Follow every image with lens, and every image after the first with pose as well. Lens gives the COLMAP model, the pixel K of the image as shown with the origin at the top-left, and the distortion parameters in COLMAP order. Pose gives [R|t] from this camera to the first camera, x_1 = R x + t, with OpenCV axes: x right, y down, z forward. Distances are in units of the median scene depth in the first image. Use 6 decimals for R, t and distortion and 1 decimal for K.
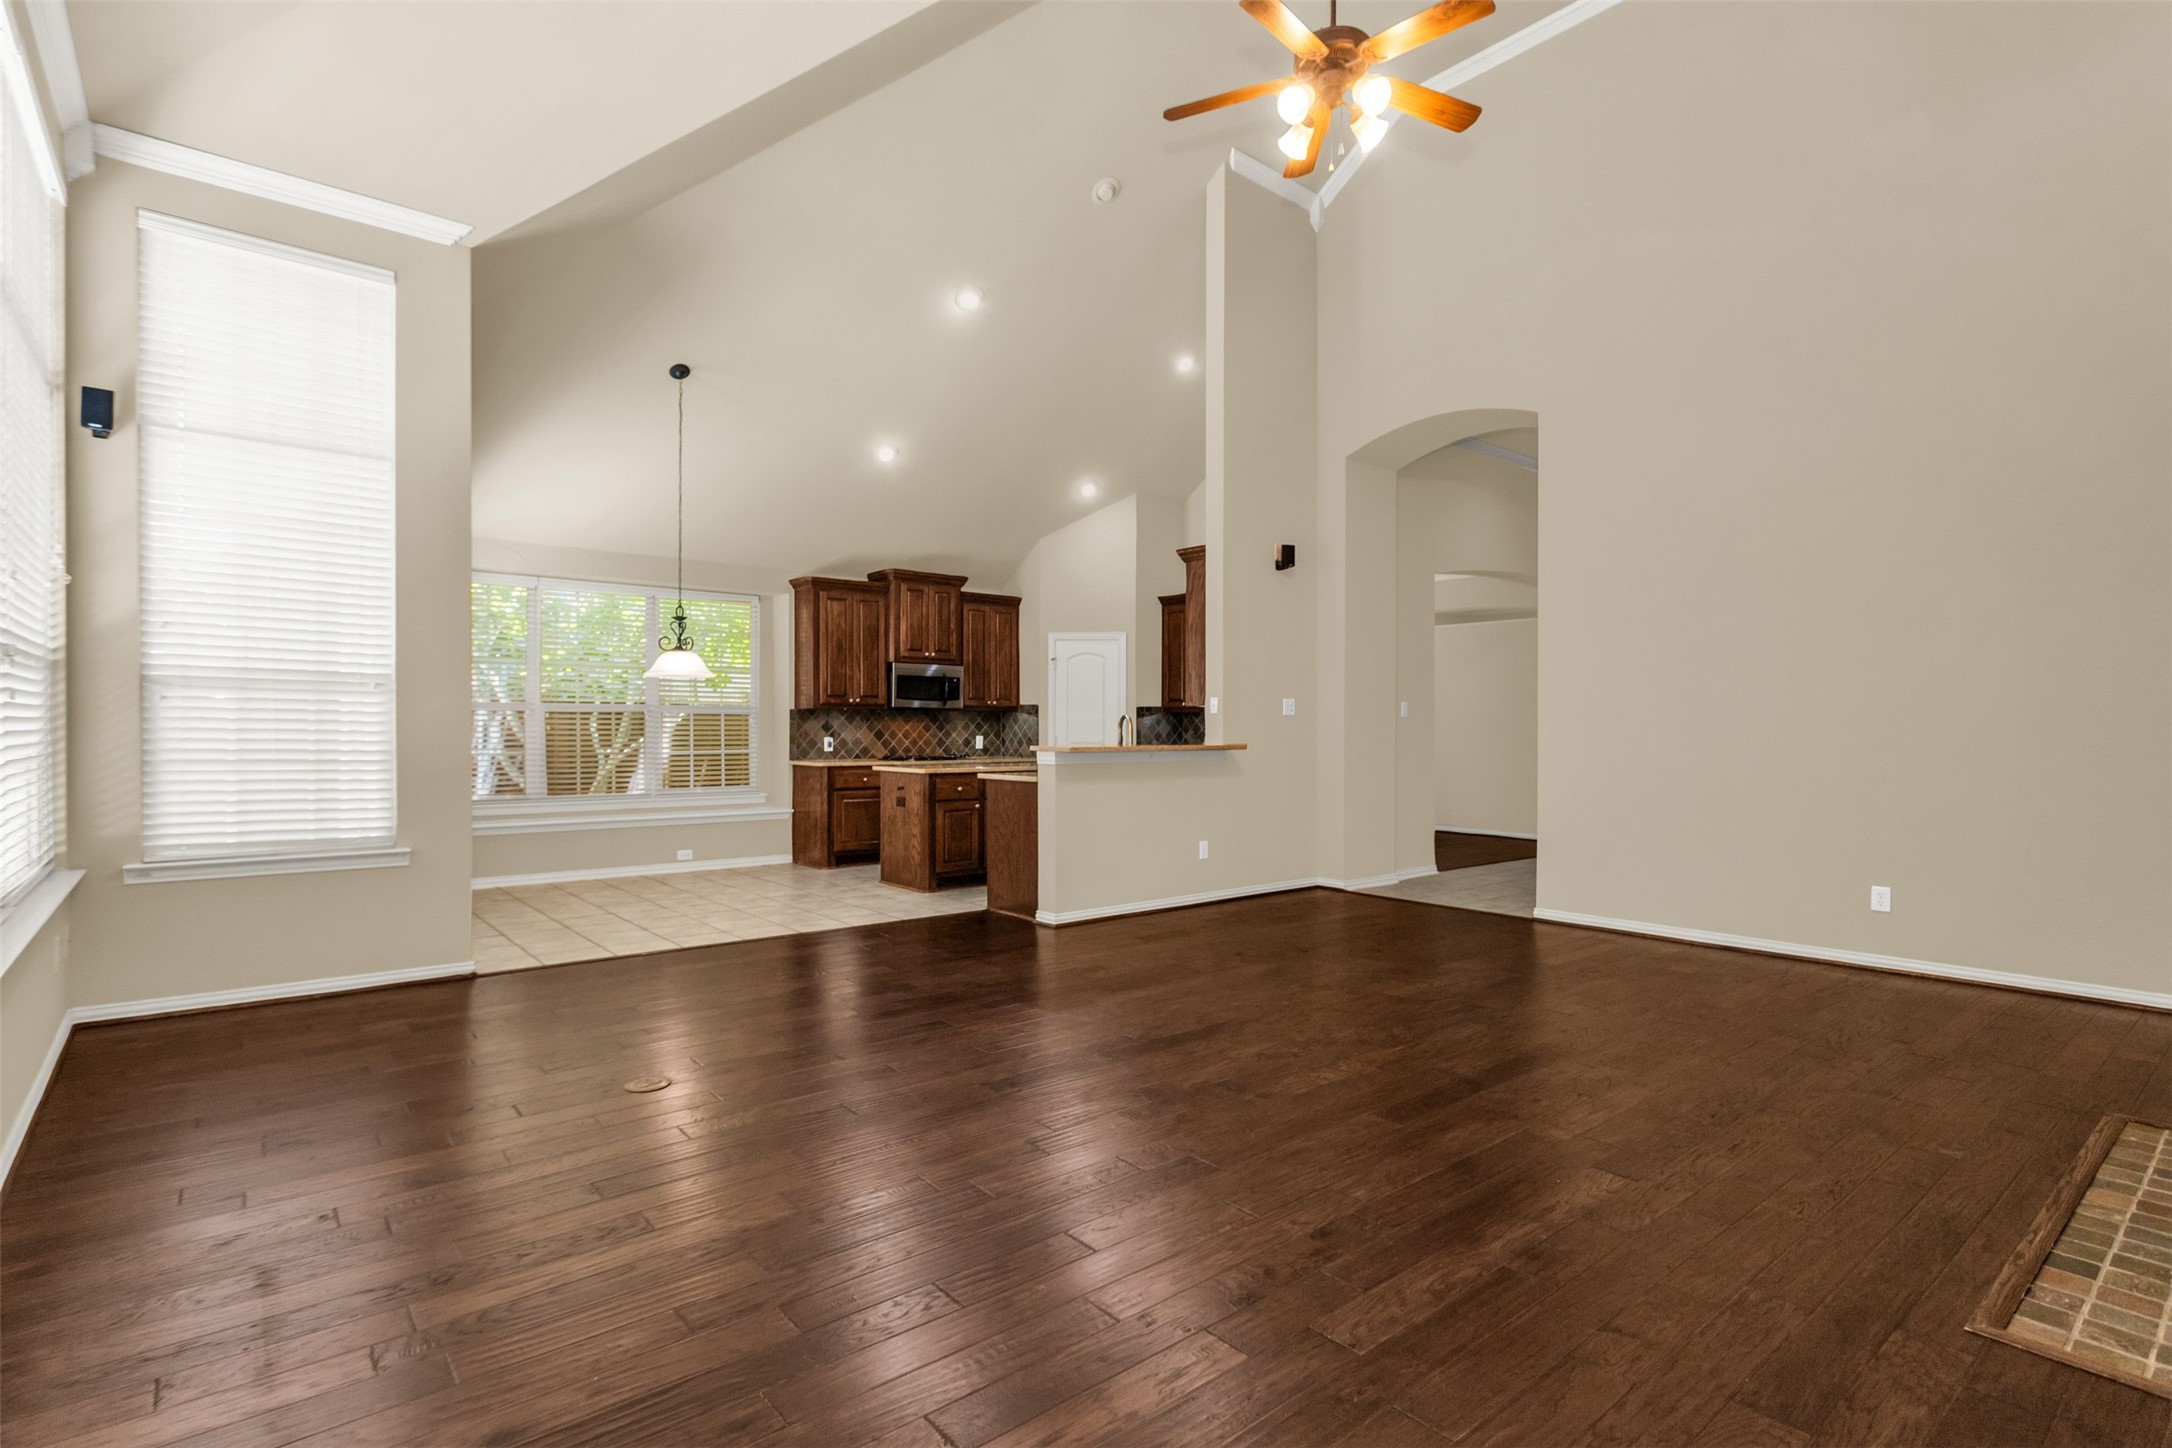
lens RADIAL K [[1049.5, 0, 1080.5], [0, 1049.5, 731.2], [0, 0, 1]] dist [0.003899, -0.000009]
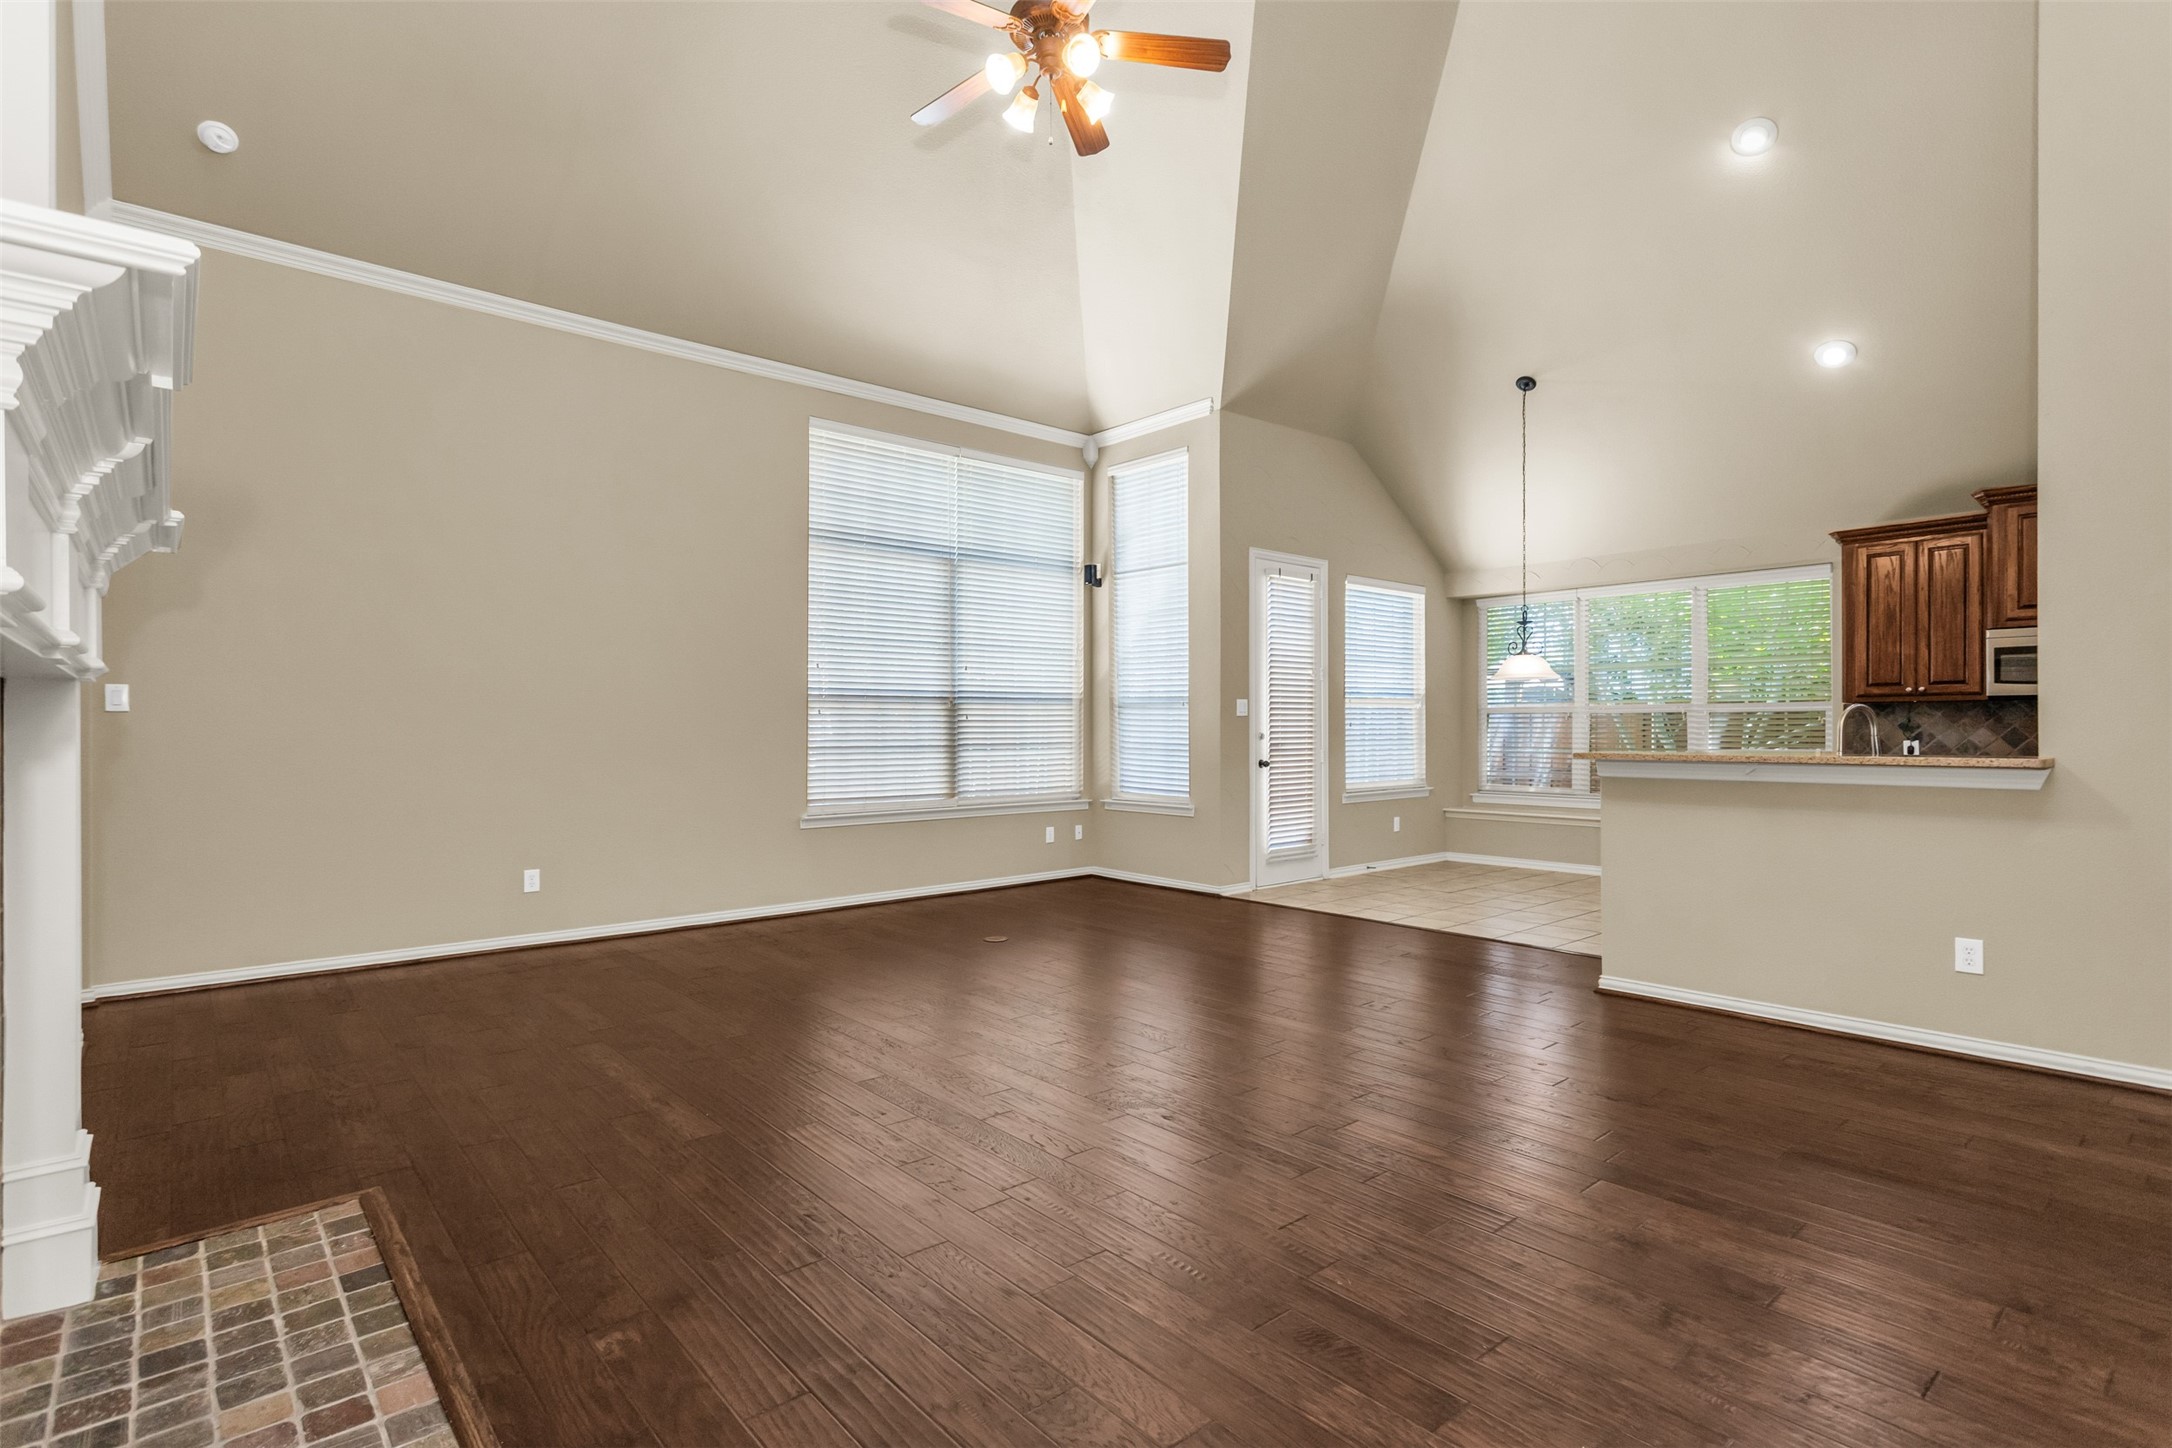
lens RADIAL K [[1049.5, 0, 1080.5], [0, 1049.5, 731.2], [0, 0, 1]] dist [0.003899, -0.000009]
pose [[0.022759, -0.002176, -0.999739, 0.486675], [-0.000304, 0.999998, -0.002184, 0.001242], [0.999741, 0.000353, 0.022758, 0.413515]]
